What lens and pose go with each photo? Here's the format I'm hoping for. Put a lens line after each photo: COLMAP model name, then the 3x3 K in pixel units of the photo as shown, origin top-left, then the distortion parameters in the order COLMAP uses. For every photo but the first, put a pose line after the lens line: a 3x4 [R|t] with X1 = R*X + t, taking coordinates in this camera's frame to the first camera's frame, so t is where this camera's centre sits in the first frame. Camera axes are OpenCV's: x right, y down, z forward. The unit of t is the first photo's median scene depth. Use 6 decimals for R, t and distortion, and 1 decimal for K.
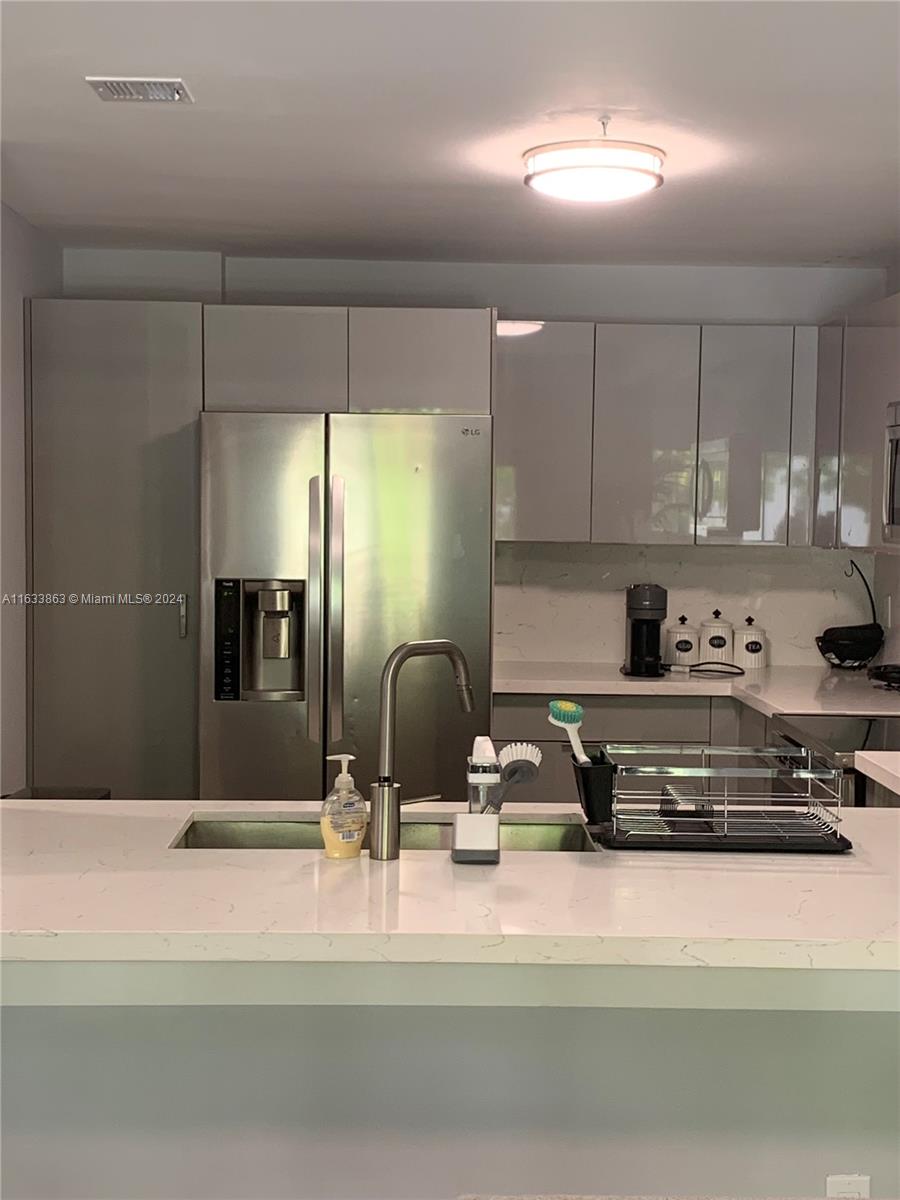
lens RADIAL K [[1787.6, 0, 454.5], [0, 1787.6, 605.7], [0, 0, 1]] dist [0.037642, 0.000000]
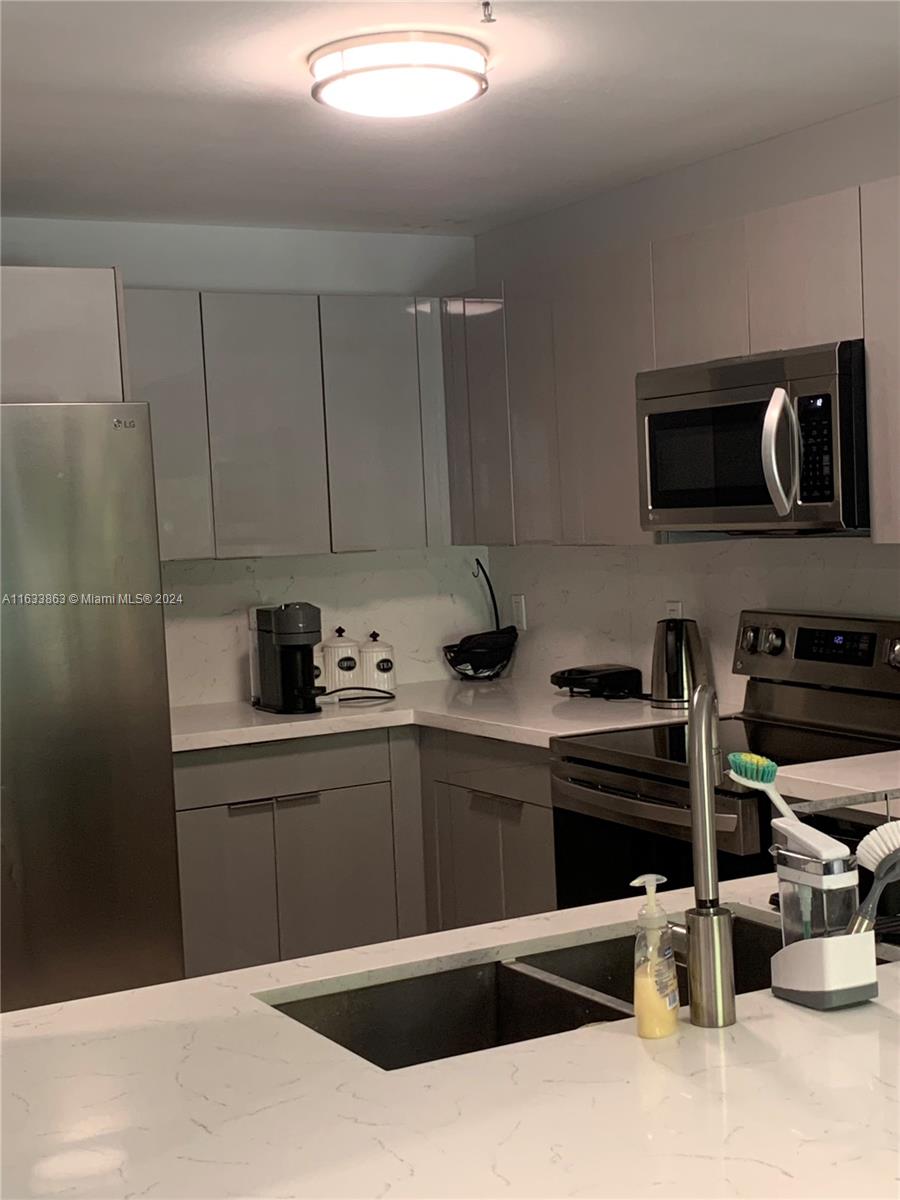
lens RADIAL K [[1787.6, 0, 452.9], [0, 1787.6, 590.0], [0, 0, 1]] dist [0.037642, 0.000000]
pose [[0.891736, -0.080844, 0.445277, -0.190209], [0.088372, 0.996080, 0.003868, -0.014261], [-0.443844, 0.035901, 0.895384, 0.202098]]
